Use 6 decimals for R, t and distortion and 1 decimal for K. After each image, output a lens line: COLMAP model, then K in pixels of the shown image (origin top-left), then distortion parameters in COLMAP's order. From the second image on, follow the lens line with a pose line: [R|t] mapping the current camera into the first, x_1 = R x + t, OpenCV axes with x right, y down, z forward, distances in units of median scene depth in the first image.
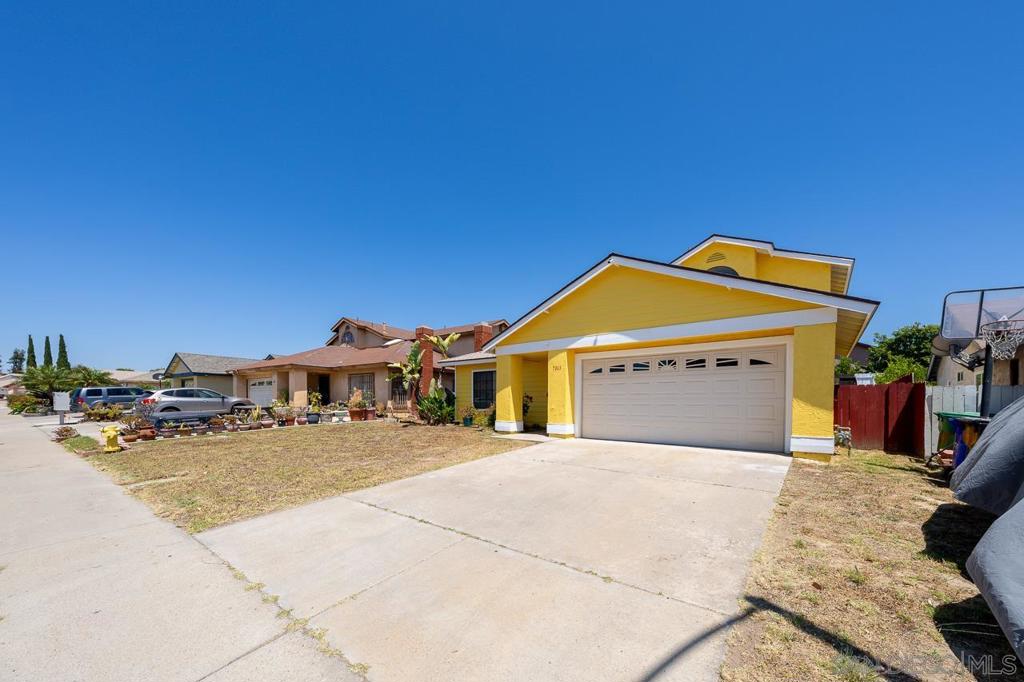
lens RADIAL K [[365.9, 0, 514.8], [0, 365.9, 396.9], [0, 0, 1]] dist [-0.001813, -0.000088]
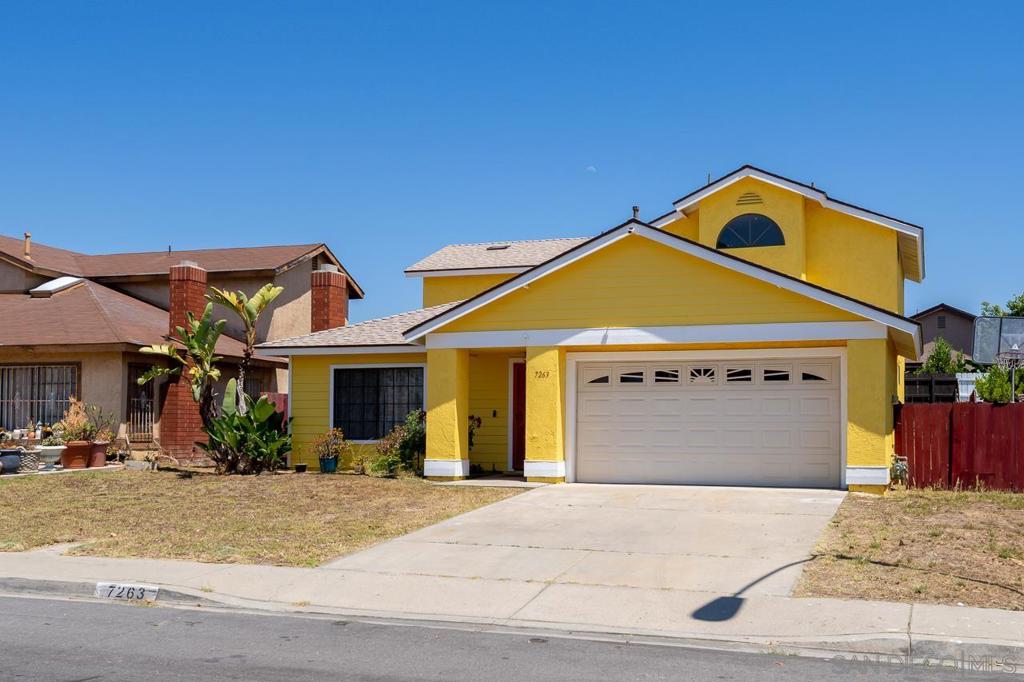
lens RADIAL K [[1069.4, 0, 512.0], [0, 1069.4, 341.0], [0, 0, 1]] dist [-0.000006, 0.005650]
pose [[0.948167, 0.022007, 0.317010, -0.529150], [-0.002115, 0.998014, -0.062958, -0.018150], [-0.317766, 0.059024, 0.946330, -0.765839]]
